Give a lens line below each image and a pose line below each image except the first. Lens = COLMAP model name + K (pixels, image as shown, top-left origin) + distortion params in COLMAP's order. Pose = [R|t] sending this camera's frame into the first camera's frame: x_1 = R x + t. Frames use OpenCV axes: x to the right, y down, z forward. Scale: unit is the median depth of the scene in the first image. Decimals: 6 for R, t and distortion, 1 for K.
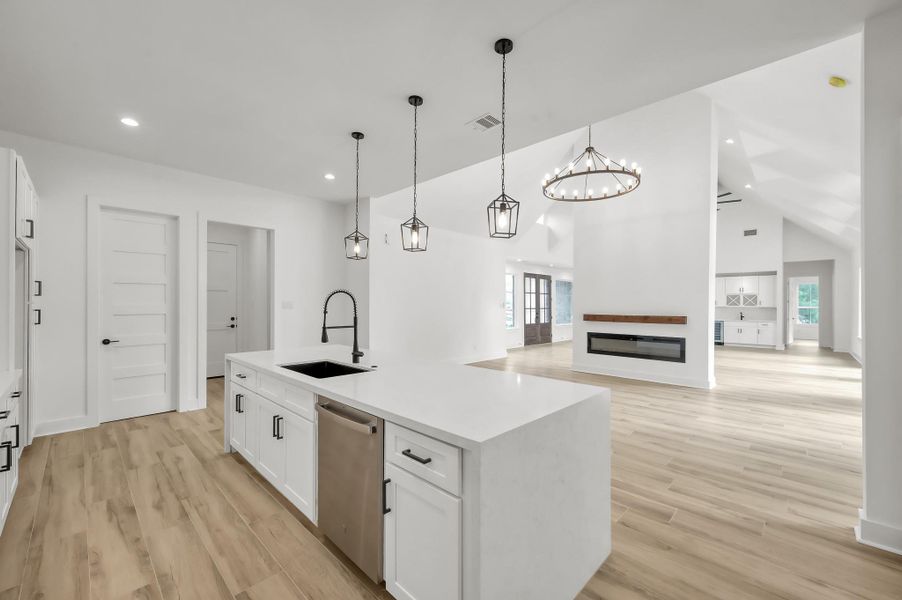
lens RADIAL K [[357.6, 0, 446.4], [0, 357.6, 302.9], [0, 0, 1]] dist [-0.011650, 0.000230]
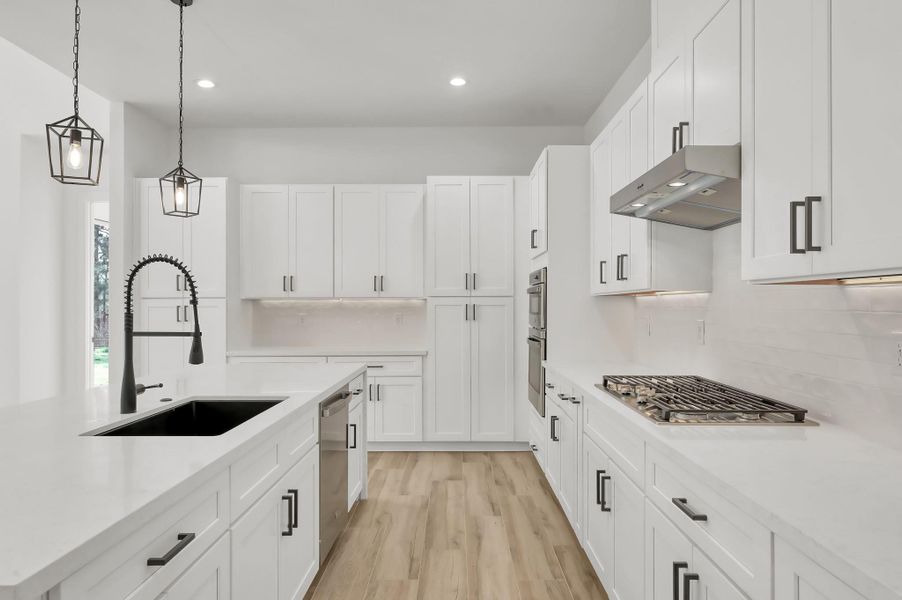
lens RADIAL K [[580.1, 0, 462.9], [0, 580.1, 303.3], [0, 0, 1]] dist [-0.002733, -0.000691]
pose [[-0.703700, 0.000433, 0.710497, -0.399591], [-0.002488, 0.999992, -0.003074, 0.010196], [-0.710493, -0.003931, -0.703694, 0.444603]]
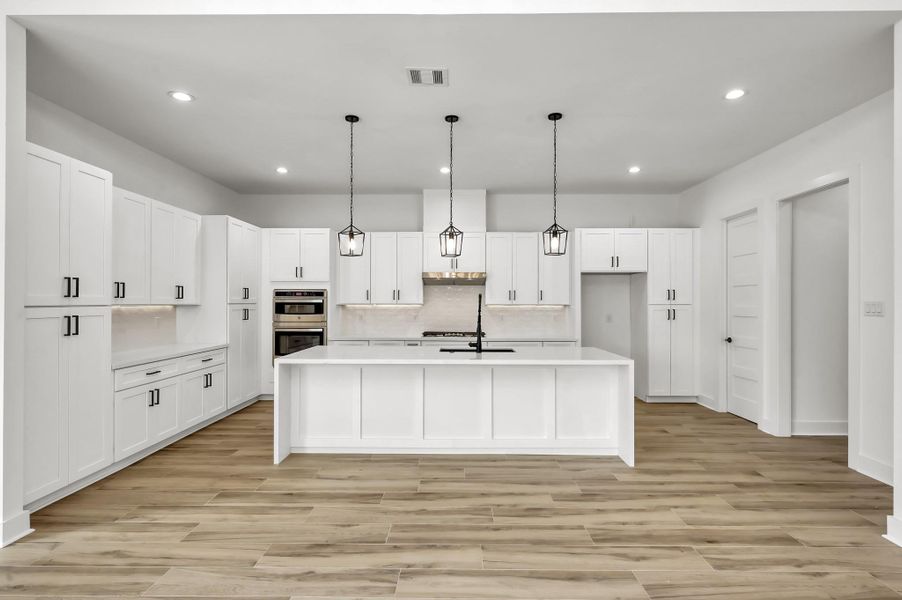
lens RADIAL K [[441.9, 0, 444.2], [0, 441.9, 302.1], [0, 0, 1]] dist [-0.000763, 0.000209]
pose [[-0.724796, -0.010386, -0.688885, 0.319258], [-0.005029, 0.999939, -0.009785, 0.003131], [0.688945, -0.003628, -0.724804, 0.741246]]
